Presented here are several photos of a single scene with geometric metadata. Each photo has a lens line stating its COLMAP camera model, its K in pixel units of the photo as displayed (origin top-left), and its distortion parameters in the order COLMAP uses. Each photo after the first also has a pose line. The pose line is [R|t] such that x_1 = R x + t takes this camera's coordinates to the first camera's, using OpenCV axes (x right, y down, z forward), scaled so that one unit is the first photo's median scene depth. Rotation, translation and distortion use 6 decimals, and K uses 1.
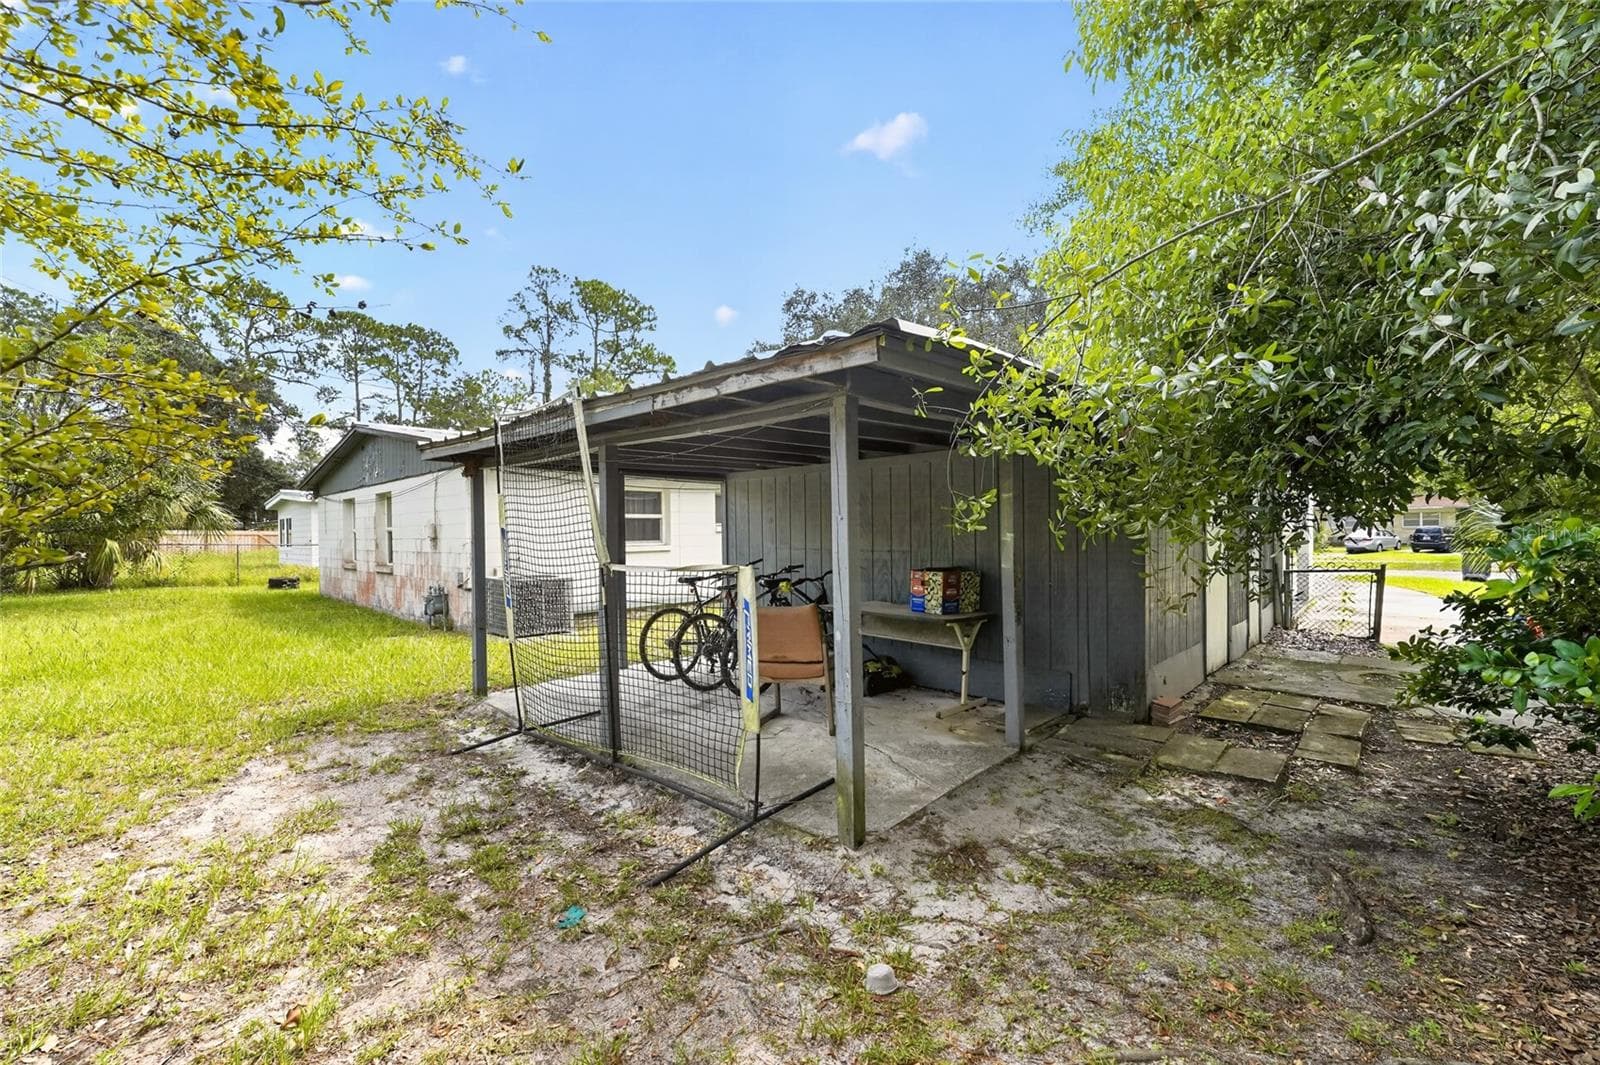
lens RADIAL K [[649.9, 0, 797.1], [0, 649.9, 547.9], [0, 0, 1]] dist [-0.021116, 0.000492]
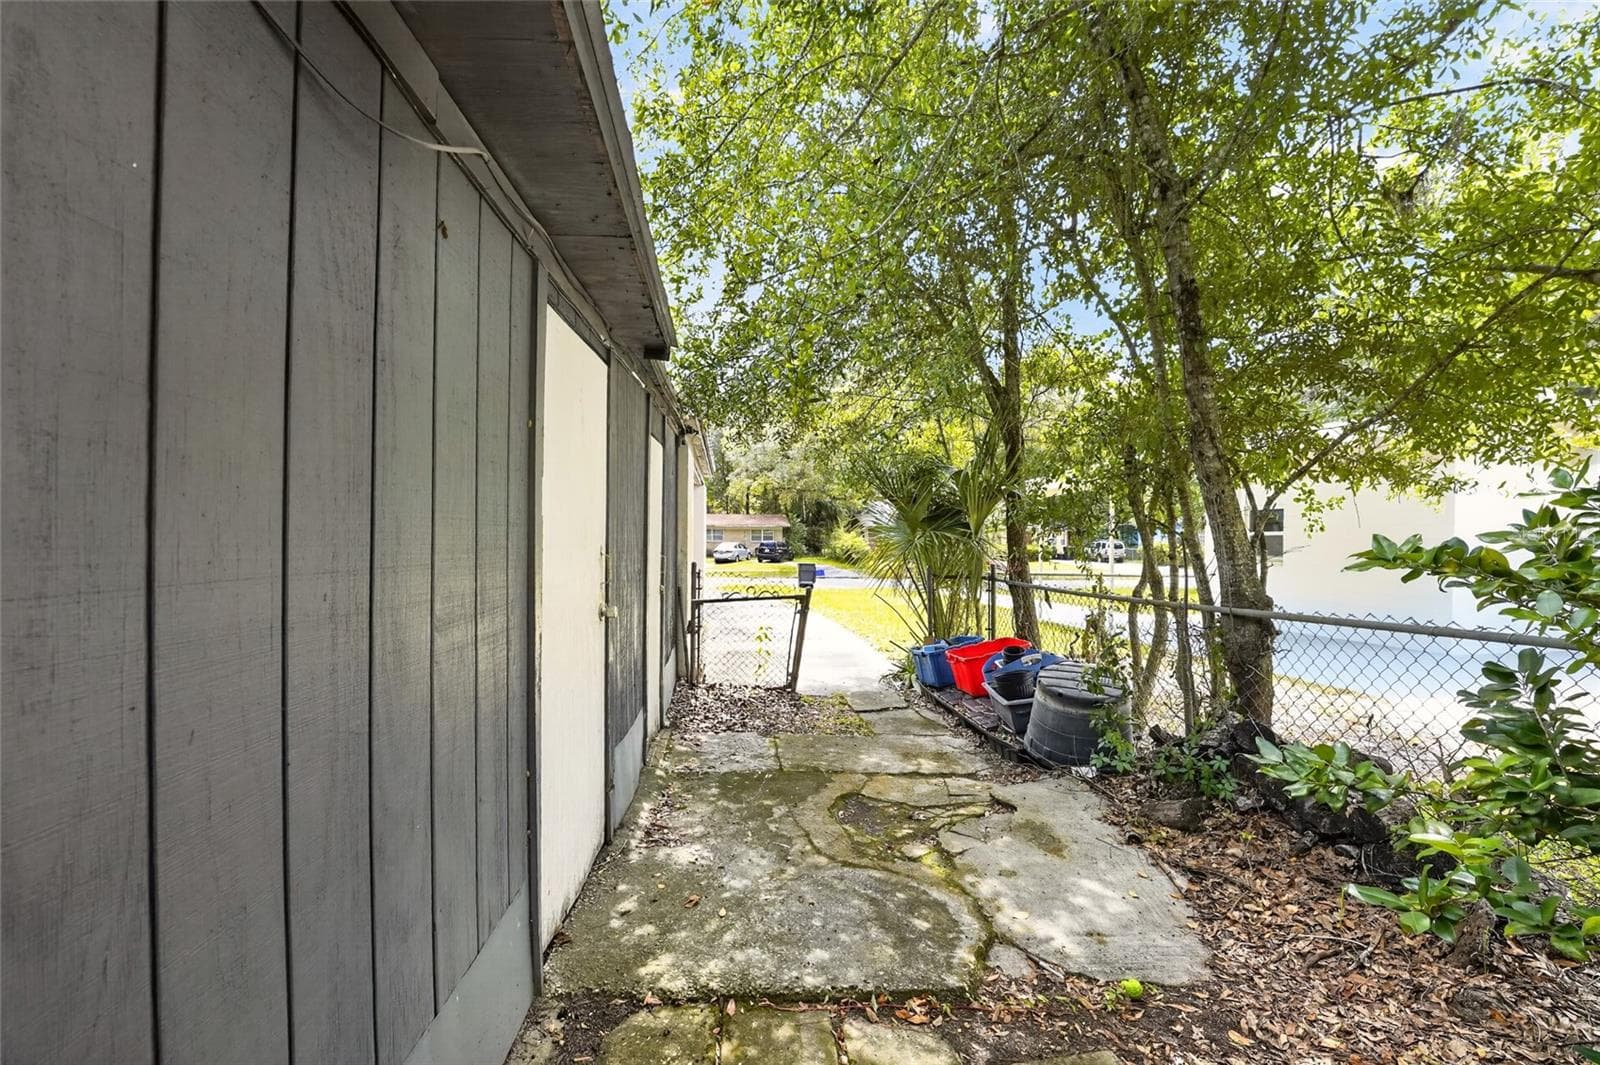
lens RADIAL K [[649.9, 0, 797.1], [0, 649.9, 547.9], [0, 0, 1]] dist [-0.021116, 0.000492]
pose [[0.664355, 0.007292, 0.747382, 0.344472], [0.005700, 0.999874, -0.014823, -0.007294], [-0.747395, 0.014108, 0.664230, 0.490878]]
